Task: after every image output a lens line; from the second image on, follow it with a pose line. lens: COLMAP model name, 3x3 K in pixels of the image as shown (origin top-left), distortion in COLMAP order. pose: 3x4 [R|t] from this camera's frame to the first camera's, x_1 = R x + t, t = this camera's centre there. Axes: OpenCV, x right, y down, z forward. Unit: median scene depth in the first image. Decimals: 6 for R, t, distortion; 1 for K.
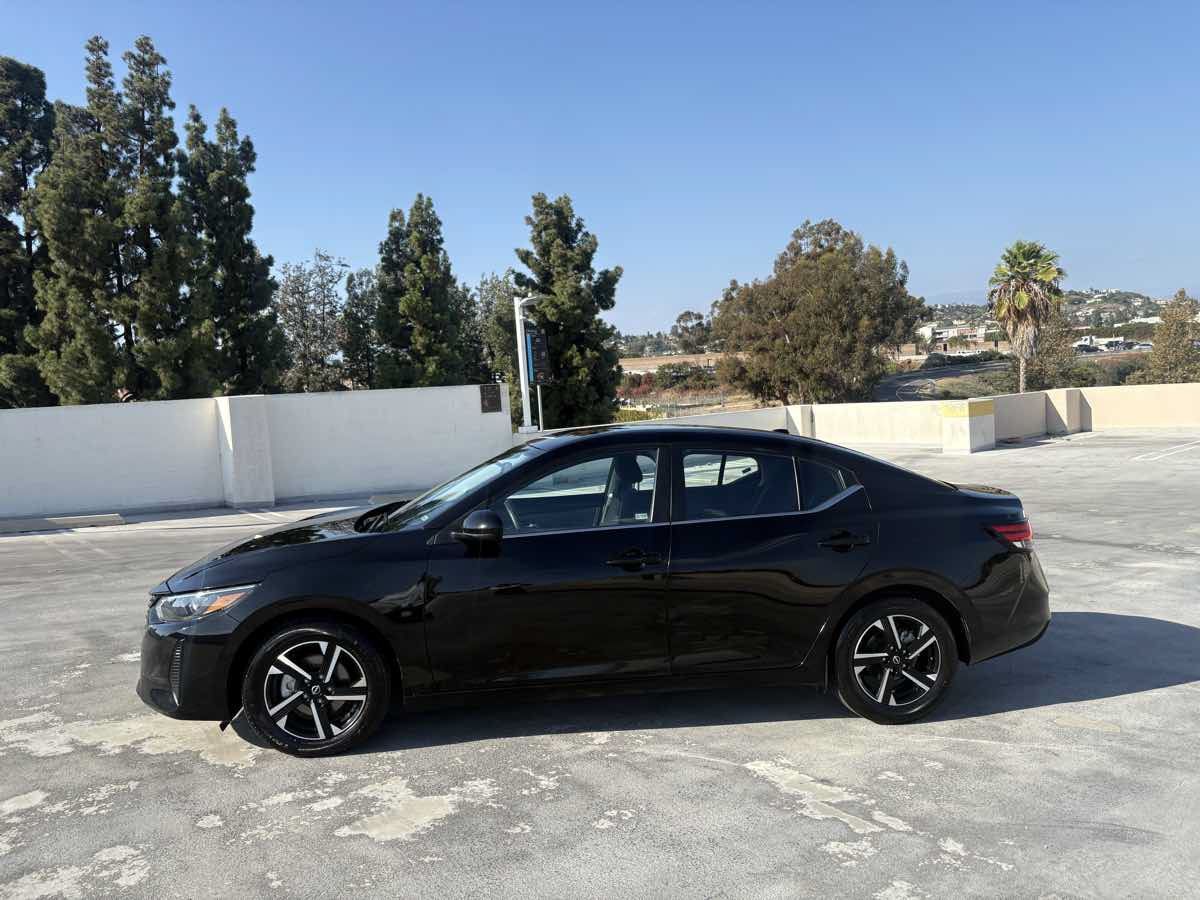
lens RADIAL K [[910.3, 0, 593.2], [0, 910.3, 453.2], [0, 0, 1]] dist [0.042158, -0.047073]
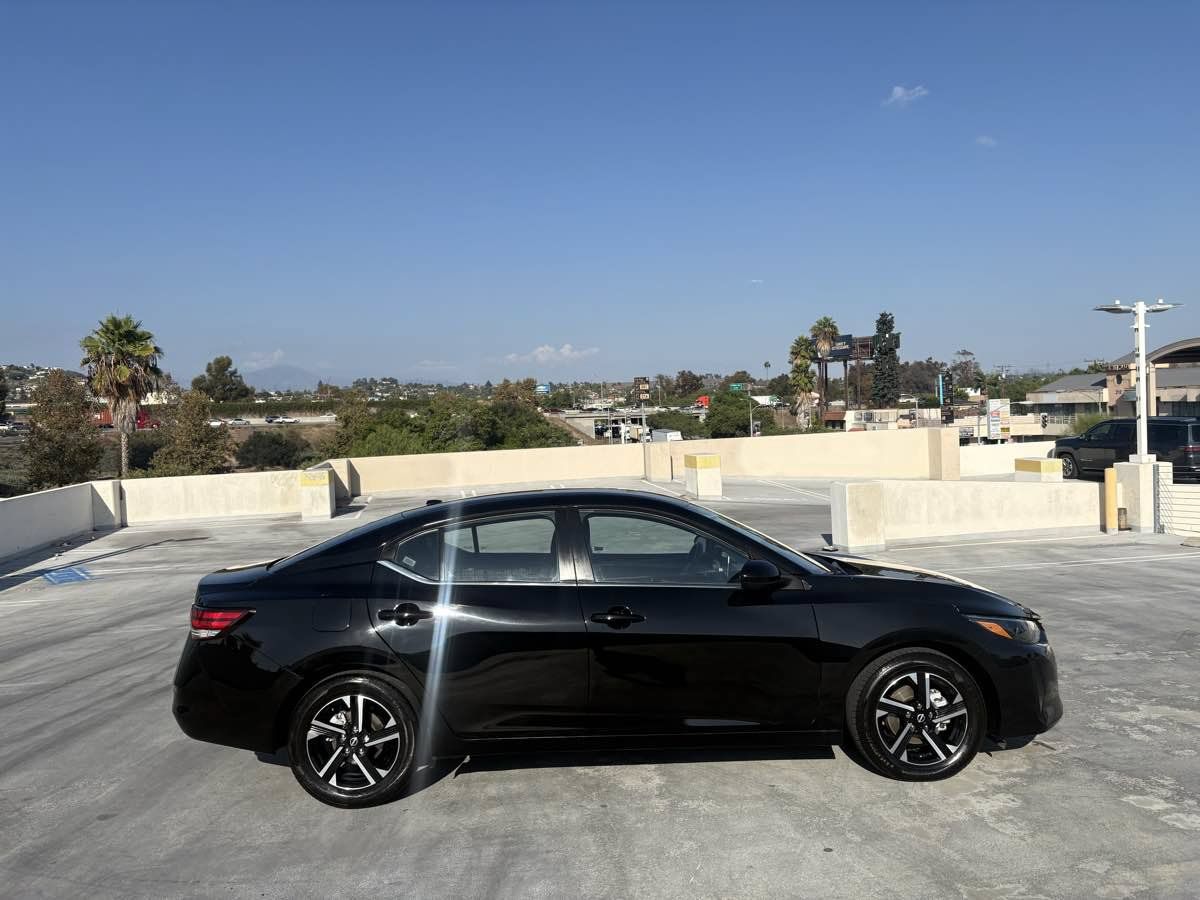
lens RADIAL K [[910.3, 0, 600.8], [0, 910.3, 443.5], [0, 0, 1]] dist [0.042158, -0.047073]
pose [[0.493272, 0.006380, 0.869852, -0.116505], [0.076665, 0.995763, -0.050778, -0.002818], [-0.866490, 0.091734, 0.490693, 0.060175]]
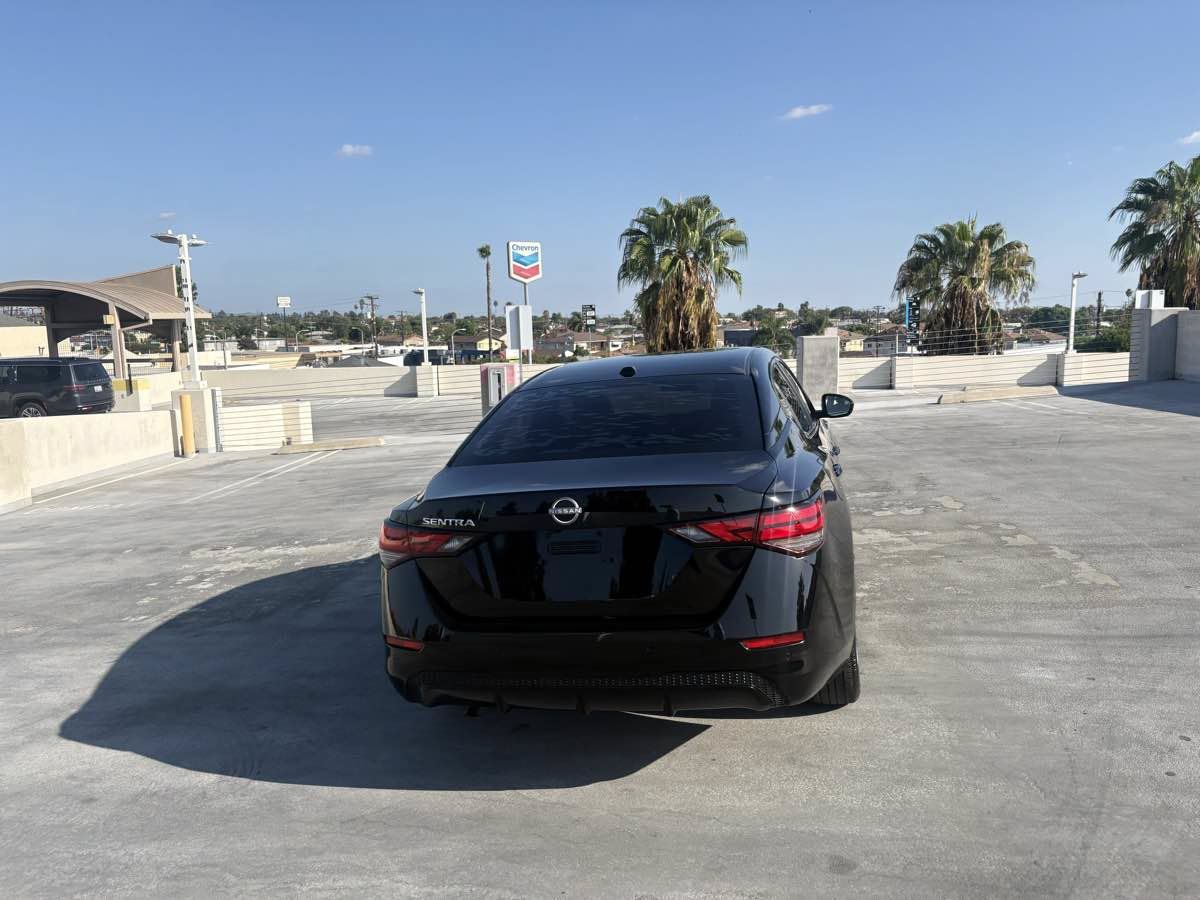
lens RADIAL K [[910.3, 0, 607.6], [0, 910.3, 441.6], [0, 0, 1]] dist [0.042158, -0.047073]
pose [[-0.724005, -0.010790, 0.689710, -0.093869], [0.120209, 0.982604, 0.141559, -0.007298], [-0.679239, 0.185399, -0.710114, 0.168220]]
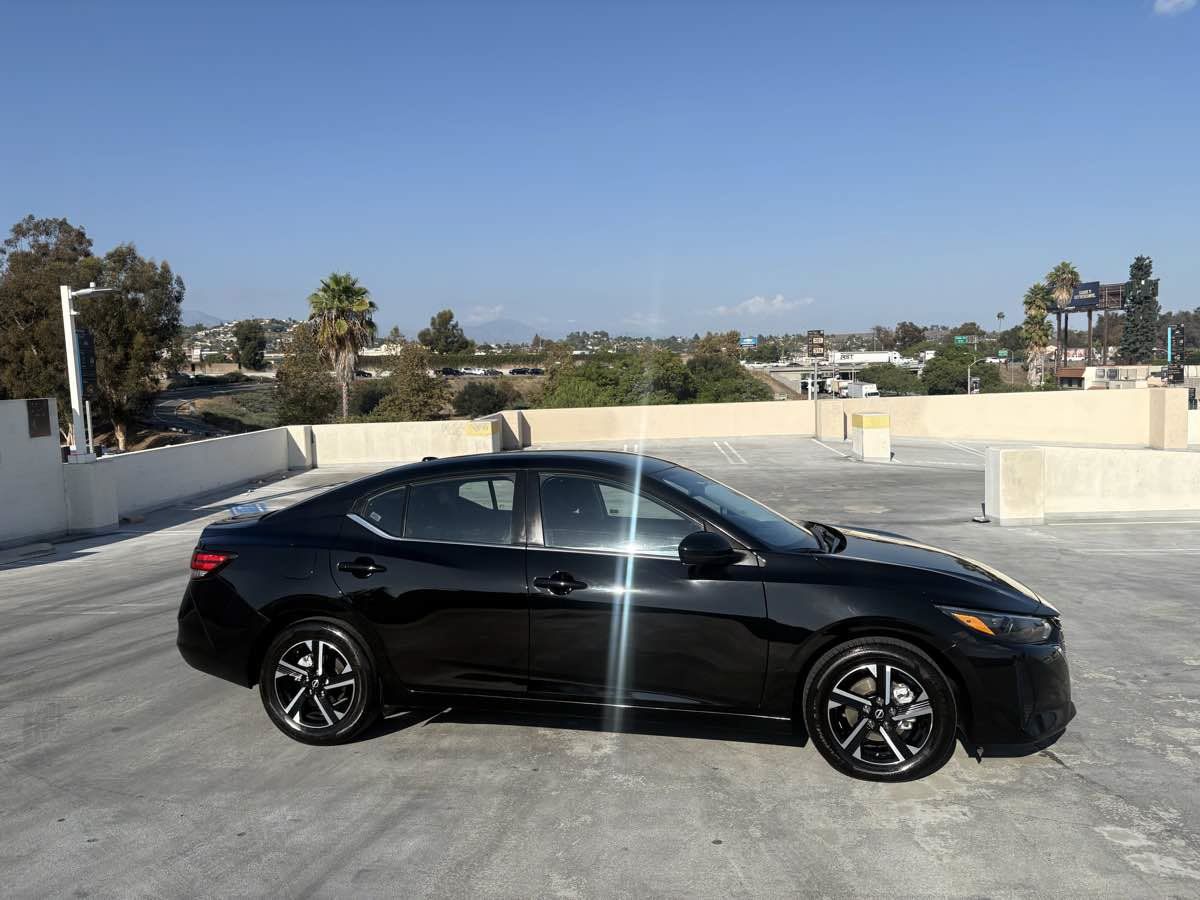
lens RADIAL K [[910.3, 0, 595.3], [0, 910.3, 455.8], [0, 0, 1]] dist [0.042158, -0.047073]
pose [[0.680899, -0.030710, 0.731733, -0.102379], [0.045608, 0.998959, -0.000515, -0.002420], [-0.730956, 0.033724, 0.681591, 0.044927]]
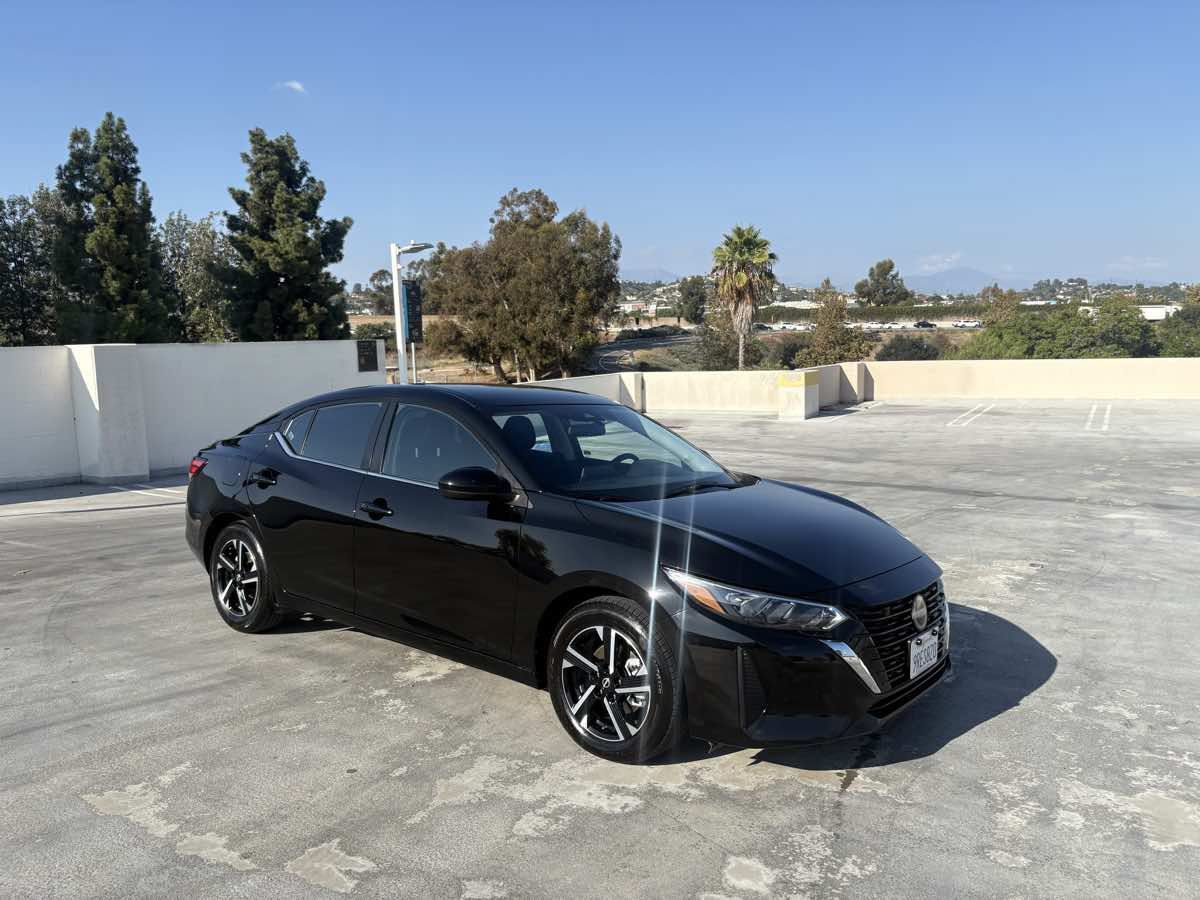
lens RADIAL K [[910.3, 0, 609.6], [0, 910.3, 451.4], [0, 0, 1]] dist [0.042158, -0.047073]
pose [[0.935021, -0.008109, 0.354500, -0.060567], [-0.004722, 0.999365, 0.035315, 0.000190], [-0.354561, -0.034694, 0.934389, 0.020903]]
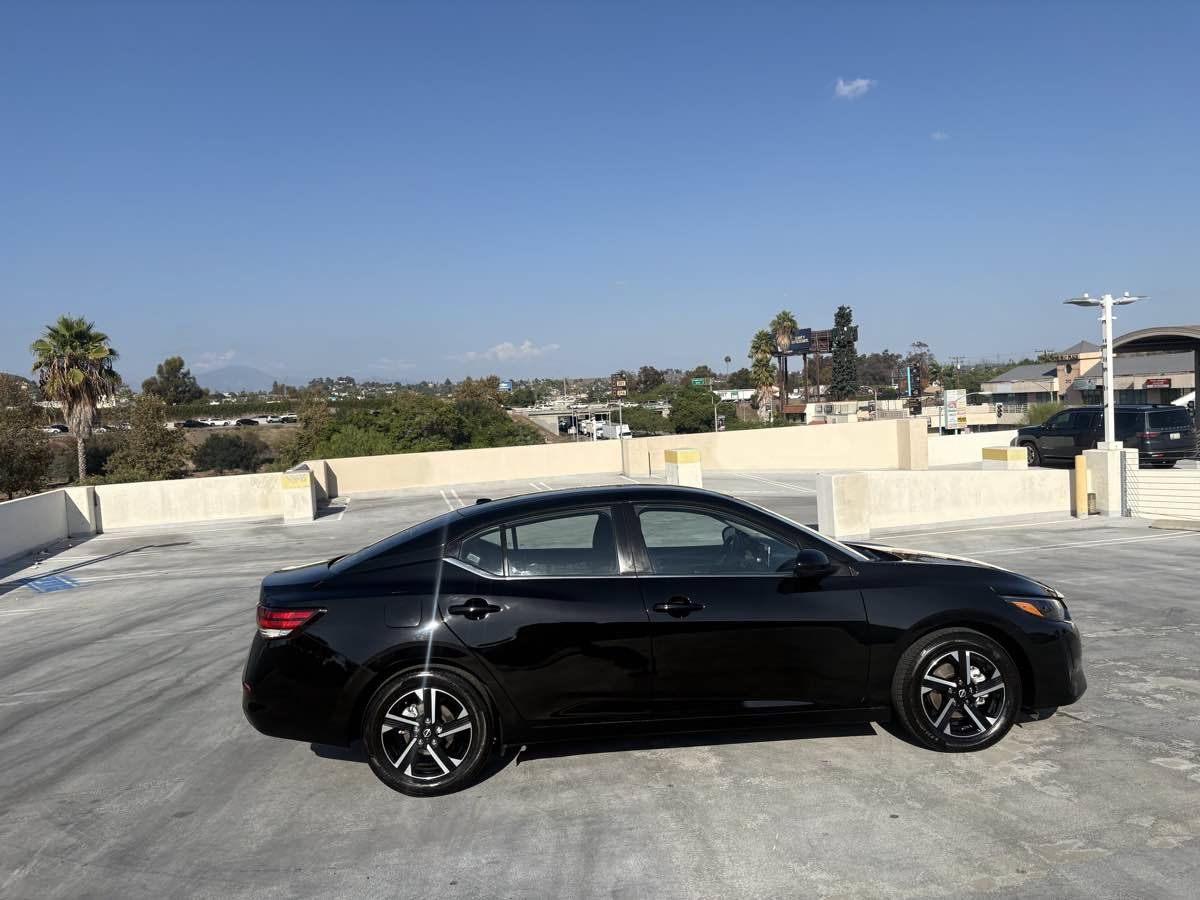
lens RADIAL K [[910.3, 0, 609.9], [0, 910.3, 458.9], [0, 0, 1]] dist [0.042158, -0.047073]
pose [[0.447145, -0.020470, 0.894227, -0.122861], [0.096407, 0.995017, -0.025430, -0.003503], [-0.889251, 0.097580, 0.446891, 0.065840]]
